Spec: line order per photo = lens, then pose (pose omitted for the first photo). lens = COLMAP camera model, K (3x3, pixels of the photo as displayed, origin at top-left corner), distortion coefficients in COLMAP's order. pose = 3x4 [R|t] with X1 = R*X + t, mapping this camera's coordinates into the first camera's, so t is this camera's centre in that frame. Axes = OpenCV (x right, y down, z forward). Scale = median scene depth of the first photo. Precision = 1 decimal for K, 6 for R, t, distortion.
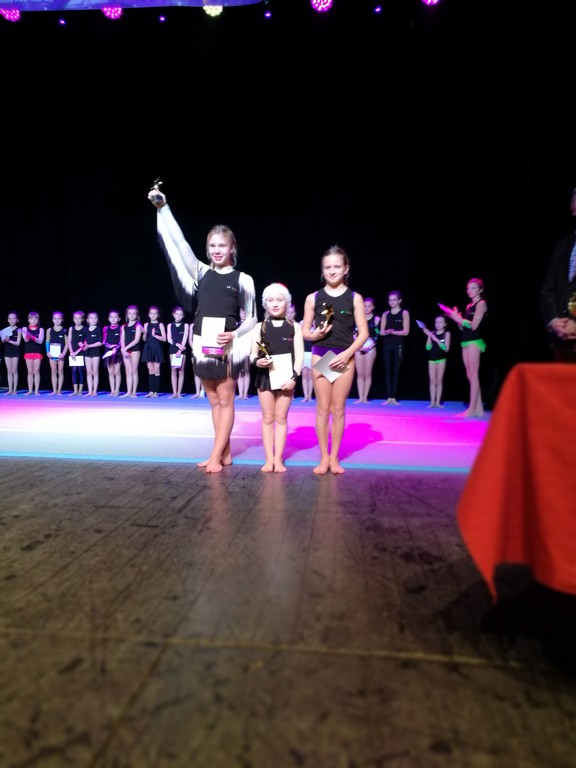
lens RADIAL K [[610.1, 0, 290.6], [0, 610.1, 380.9], [0, 0, 1]] dist [-0.014965, 0.040229]
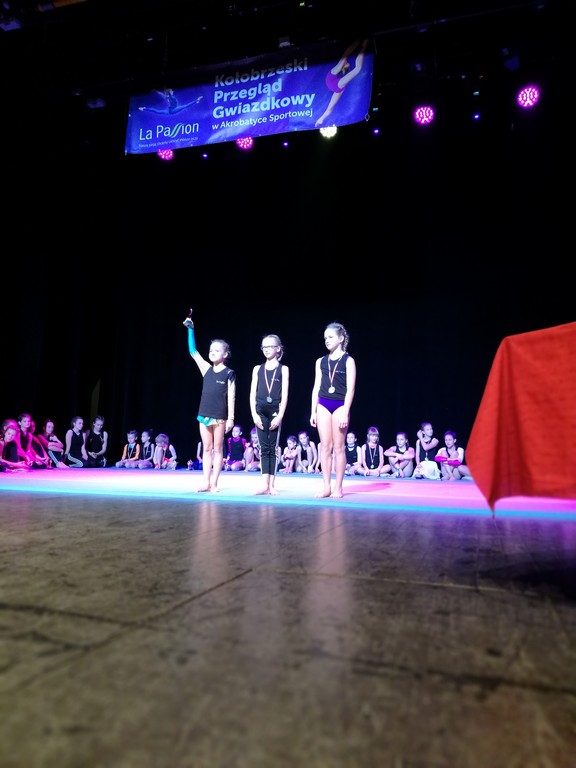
lens RADIAL K [[610.1, 0, 284.5], [0, 610.1, 376.7], [0, 0, 1]] dist [-0.014965, 0.040229]
pose [[0.977070, -0.022031, -0.211776, 0.173475], [-0.013881, 0.985925, -0.166609, 0.274700], [0.212466, 0.165729, 0.963012, -0.356640]]
